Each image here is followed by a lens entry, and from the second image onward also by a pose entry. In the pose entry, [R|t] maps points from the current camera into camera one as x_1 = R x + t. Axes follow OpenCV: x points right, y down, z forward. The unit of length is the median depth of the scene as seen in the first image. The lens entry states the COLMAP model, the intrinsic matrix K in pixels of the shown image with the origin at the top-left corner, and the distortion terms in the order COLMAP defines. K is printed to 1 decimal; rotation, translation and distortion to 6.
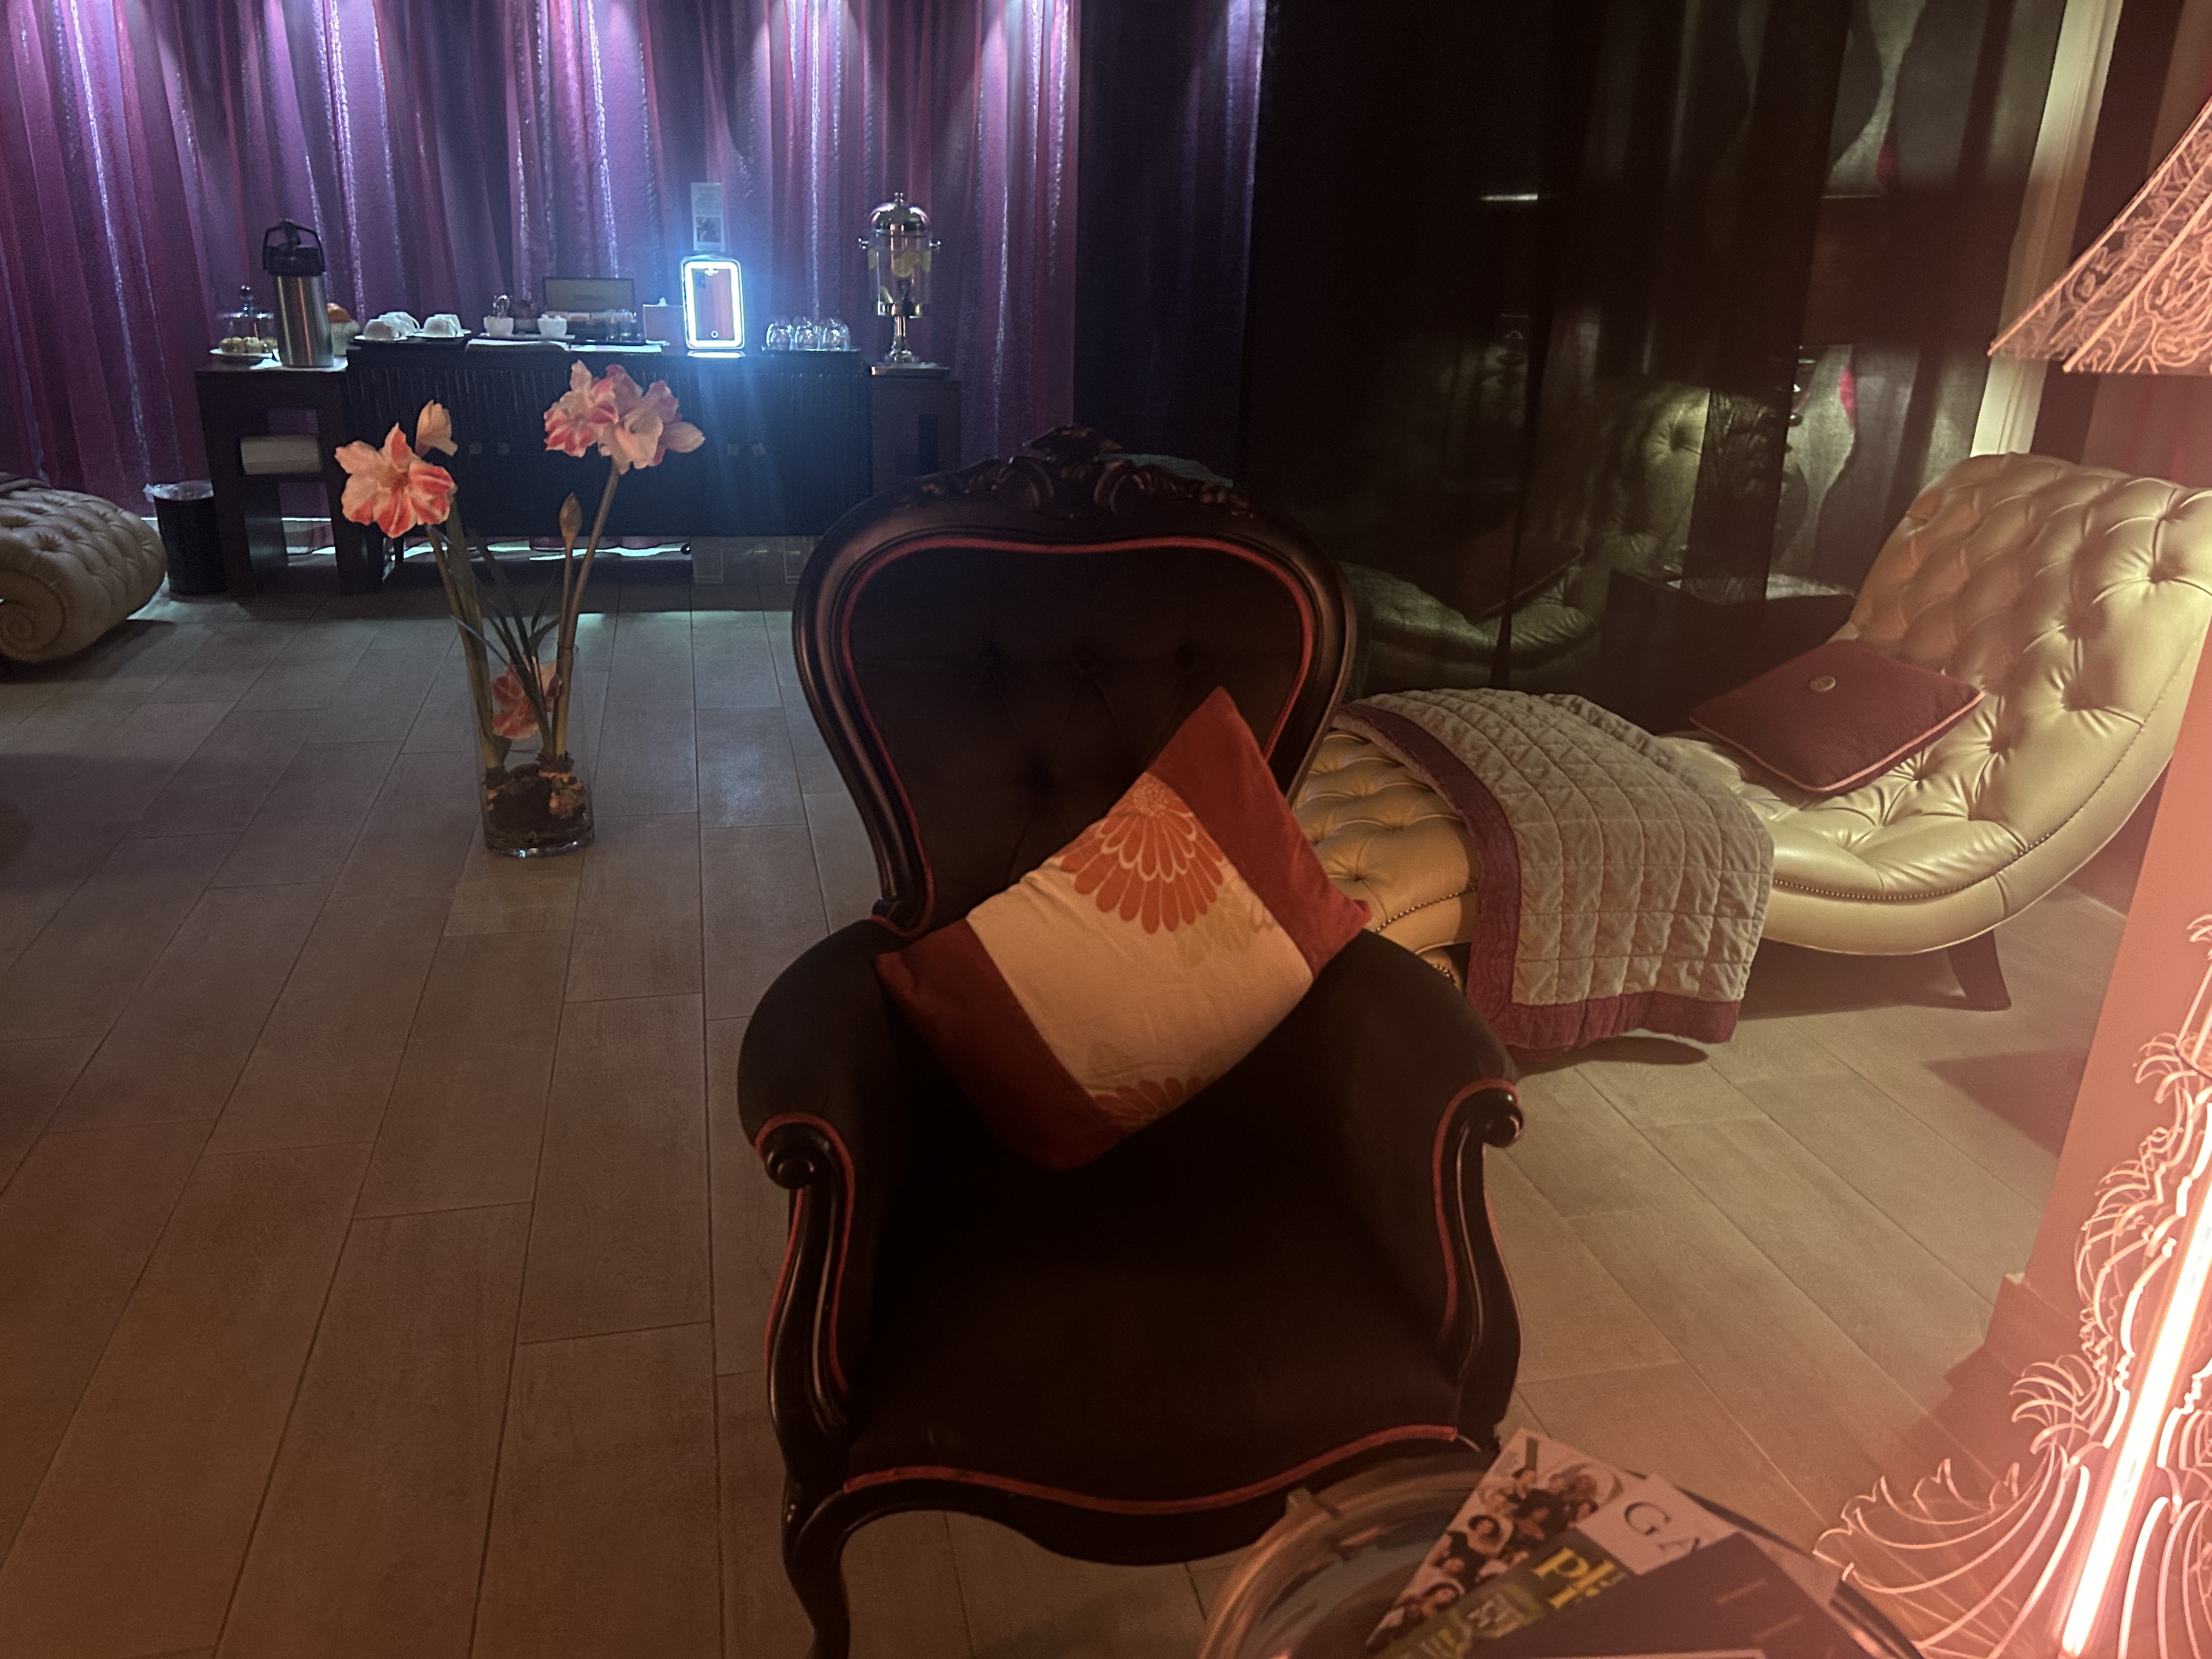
lens RADIAL K [[1671.0, 0, 1093.3], [0, 1671.0, 838.4], [0, 0, 1]] dist [0.021721, -0.017486]
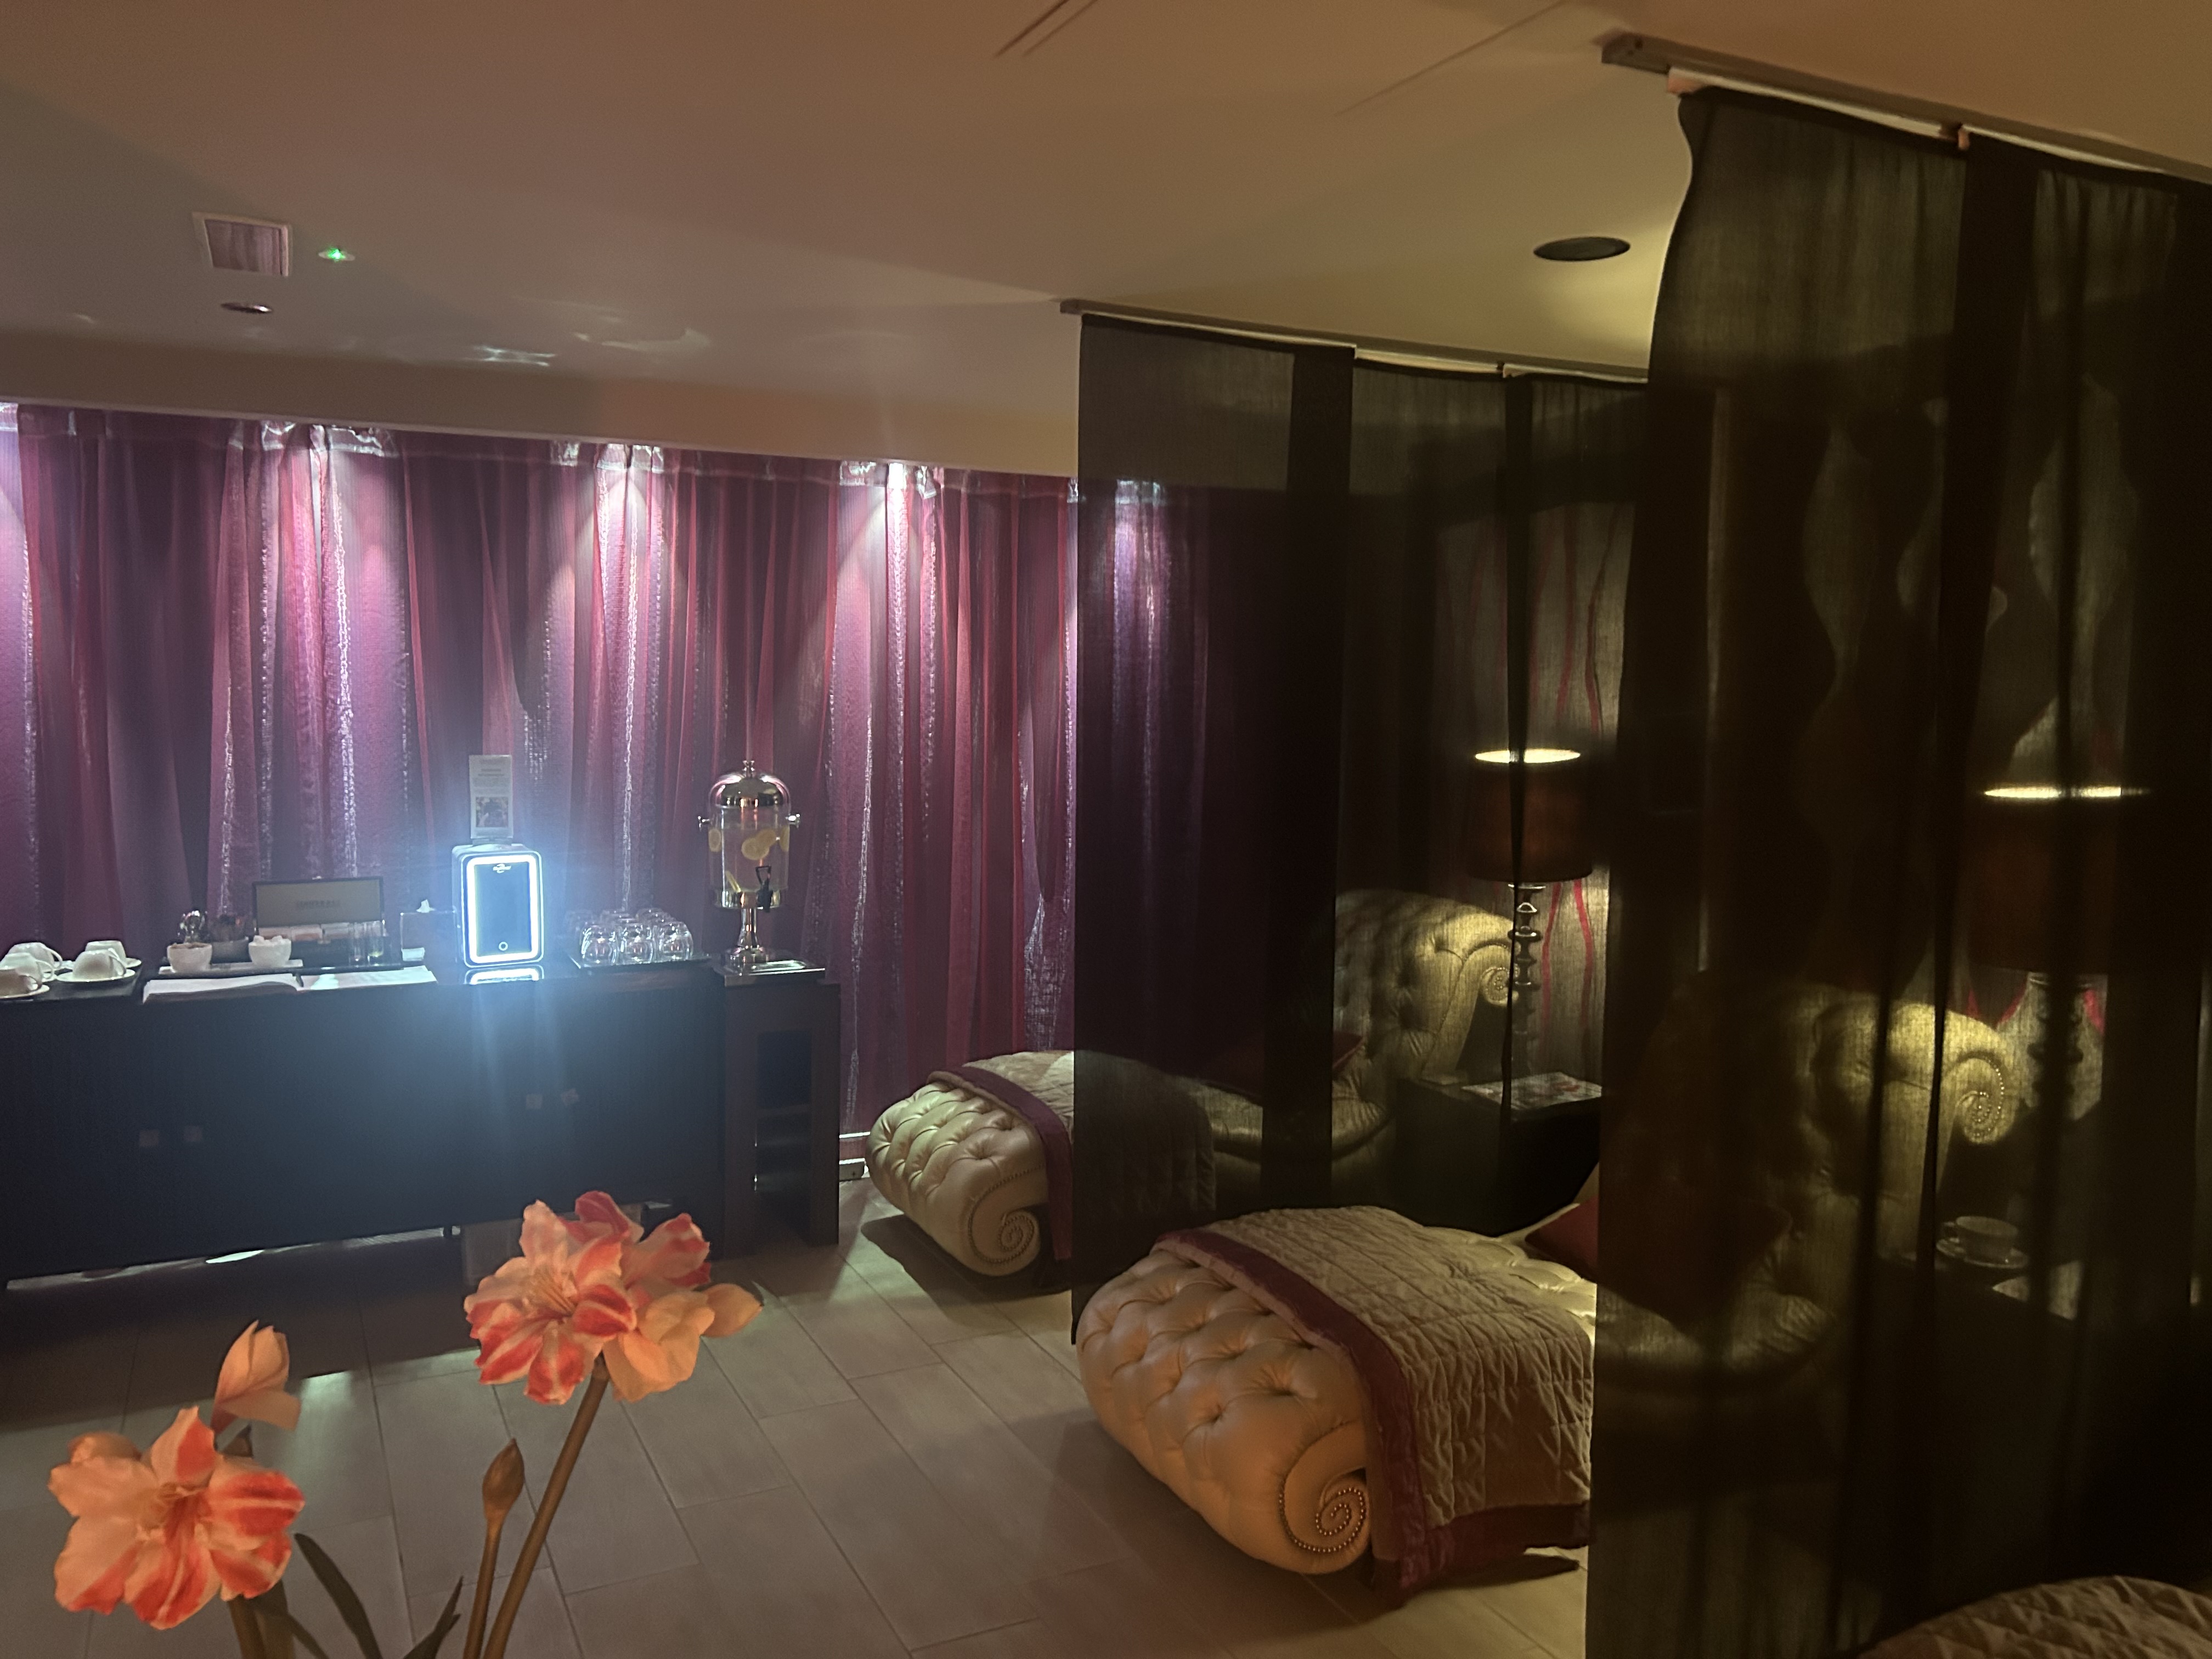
lens RADIAL K [[1671.0, 0, 1115.9], [0, 1671.0, 823.0], [0, 0, 1]] dist [0.021721, -0.017486]
pose [[0.970527, -0.039693, 0.237701, -0.140641], [0.102113, 0.961155, -0.256425, -0.137994], [-0.218290, 0.273140, 0.936880, 0.230465]]
